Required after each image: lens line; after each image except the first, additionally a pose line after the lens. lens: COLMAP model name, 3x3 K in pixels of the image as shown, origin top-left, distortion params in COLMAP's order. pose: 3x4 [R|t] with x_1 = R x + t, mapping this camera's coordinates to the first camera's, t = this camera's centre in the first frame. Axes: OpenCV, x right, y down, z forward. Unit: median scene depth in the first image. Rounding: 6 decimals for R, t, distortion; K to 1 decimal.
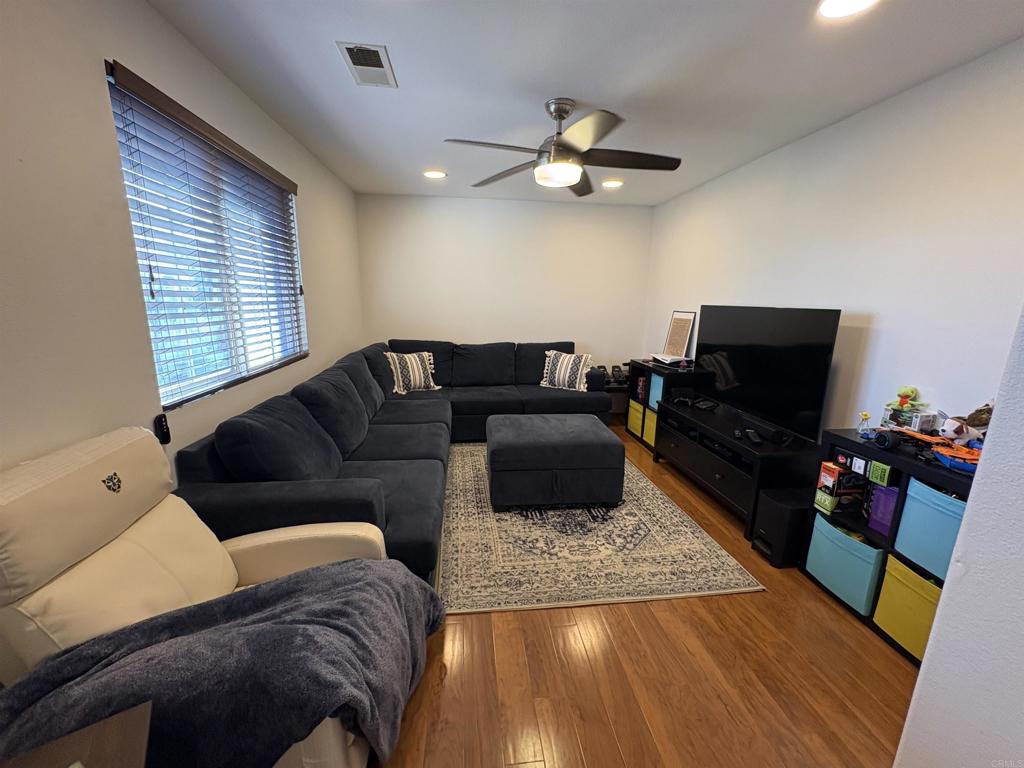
lens RADIAL K [[405.7, 0, 513.5], [0, 405.7, 384.2], [0, 0, 1]] dist [-0.000493, 0.000314]
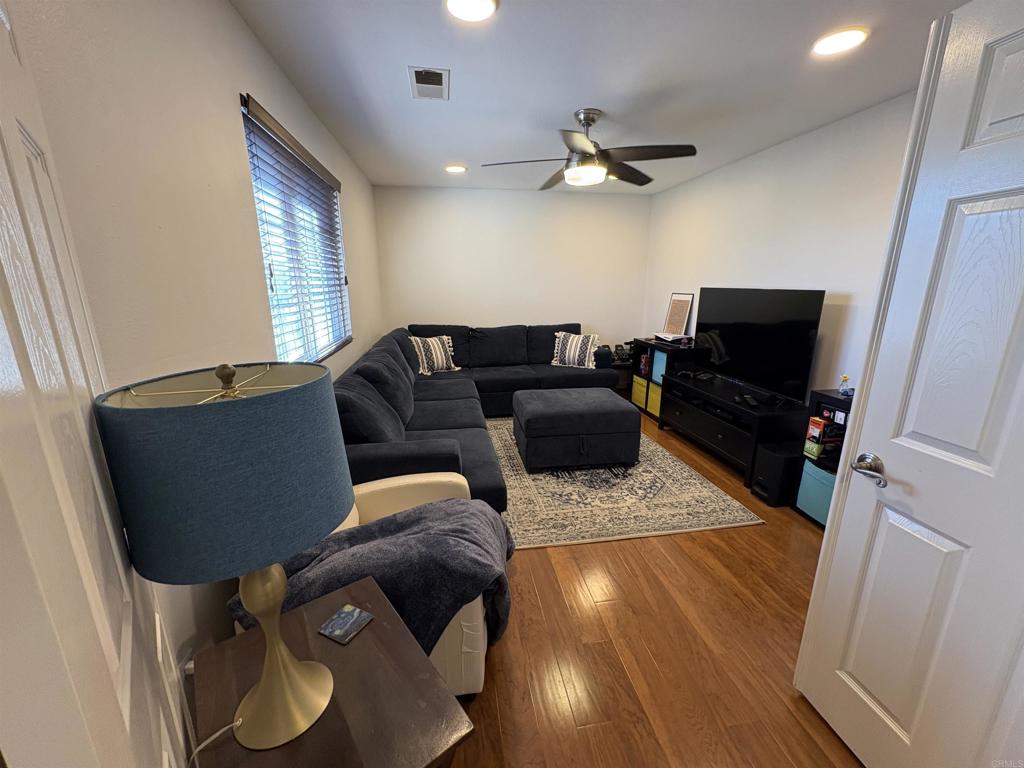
lens RADIAL K [[409.0, 0, 512.0], [0, 409.0, 384.0], [0, 0, 1]] dist [0.002140, 0.000238]
pose [[0.998824, -0.026558, 0.040557, -0.163025], [0.025020, 0.998966, 0.037965, 0.021609], [-0.041523, -0.036905, 0.998456, -0.167946]]
